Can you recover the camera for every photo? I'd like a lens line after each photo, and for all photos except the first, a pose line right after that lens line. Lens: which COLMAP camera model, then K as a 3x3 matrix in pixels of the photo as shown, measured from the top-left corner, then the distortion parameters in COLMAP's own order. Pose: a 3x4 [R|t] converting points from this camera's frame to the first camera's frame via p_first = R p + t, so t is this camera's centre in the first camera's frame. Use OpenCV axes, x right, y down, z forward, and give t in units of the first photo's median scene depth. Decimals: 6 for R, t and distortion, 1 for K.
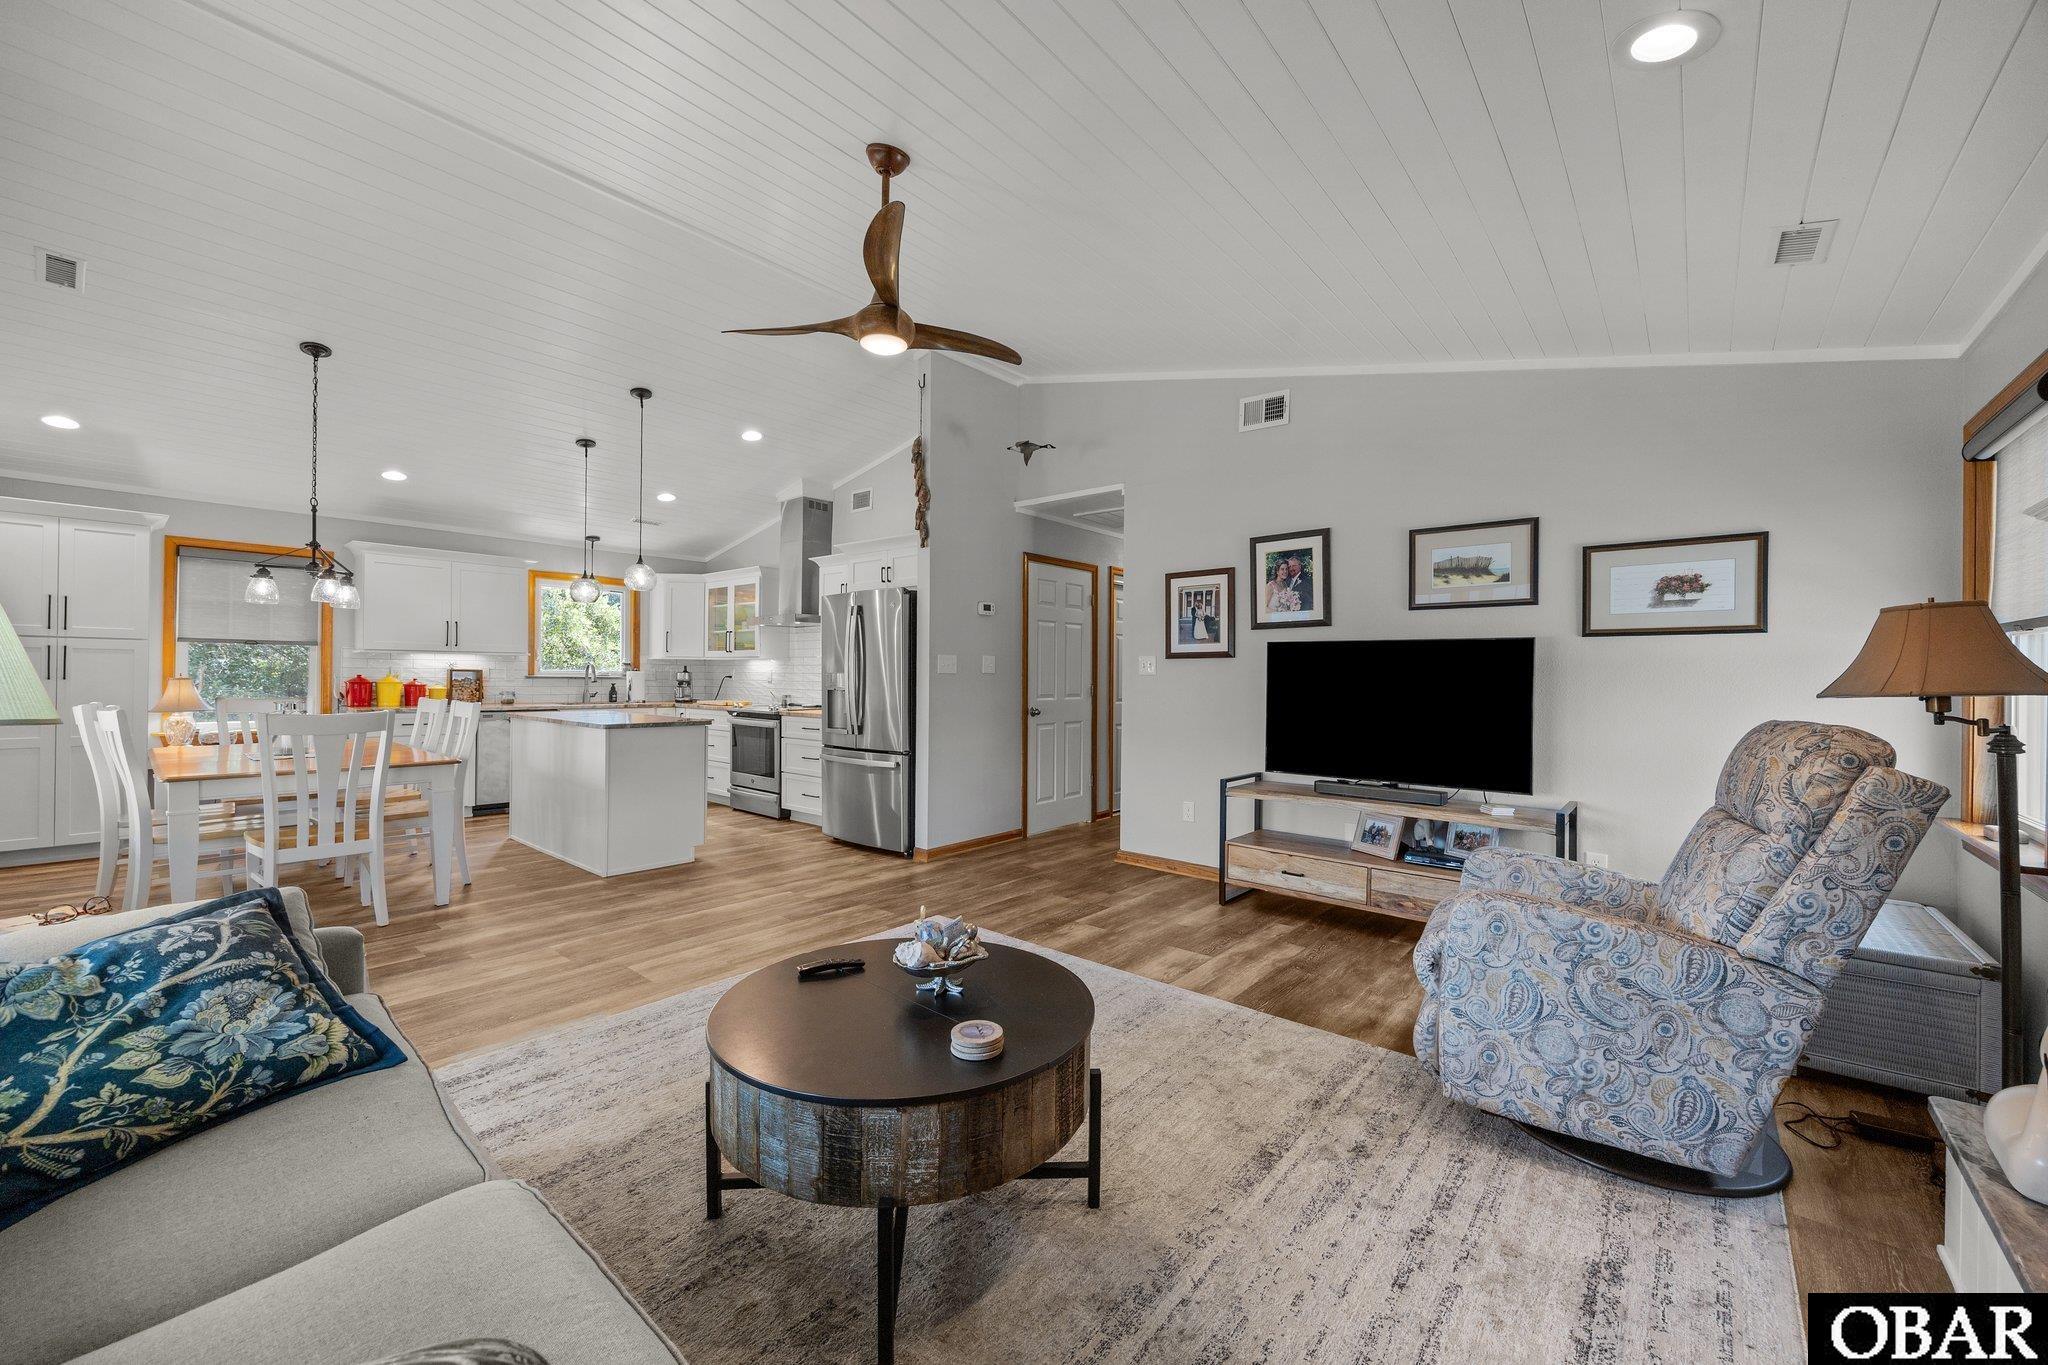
lens RADIAL K [[782.5, 0, 1016.8], [0, 782.5, 675.5], [0, 0, 1]] dist [-0.007654, 0.000028]
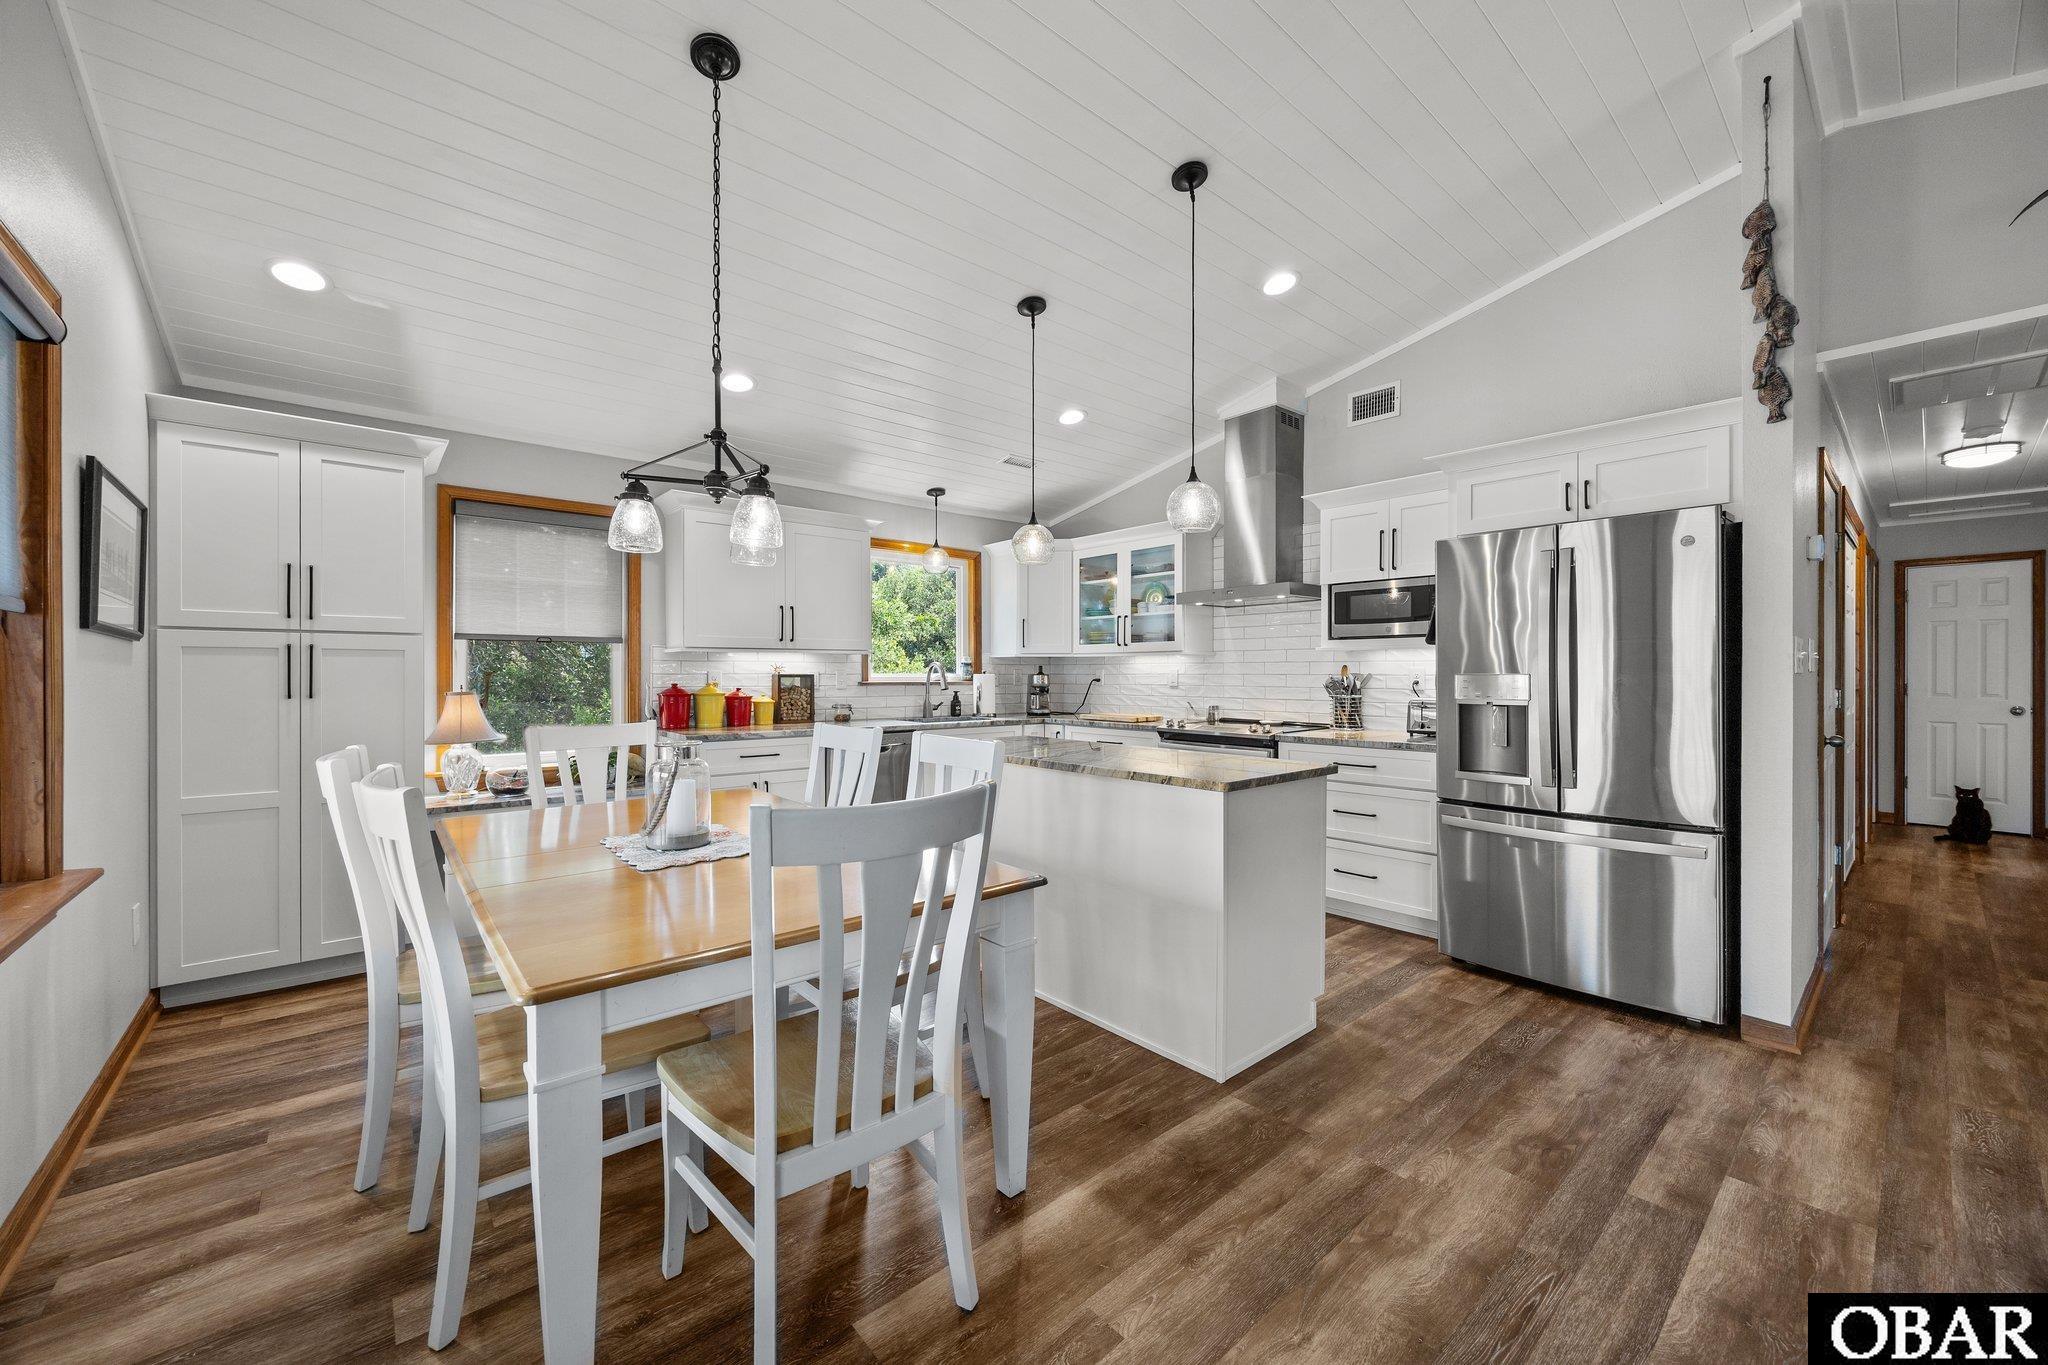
lens RADIAL K [[782.5, 0, 1027.2], [0, 782.5, 679.5], [0, 0, 1]] dist [-0.007654, 0.000028]
pose [[0.987597, -0.009324, -0.156731, -0.466716], [0.010660, 0.999914, 0.007687, -0.007704], [0.156646, -0.009262, 0.987611, 0.390823]]
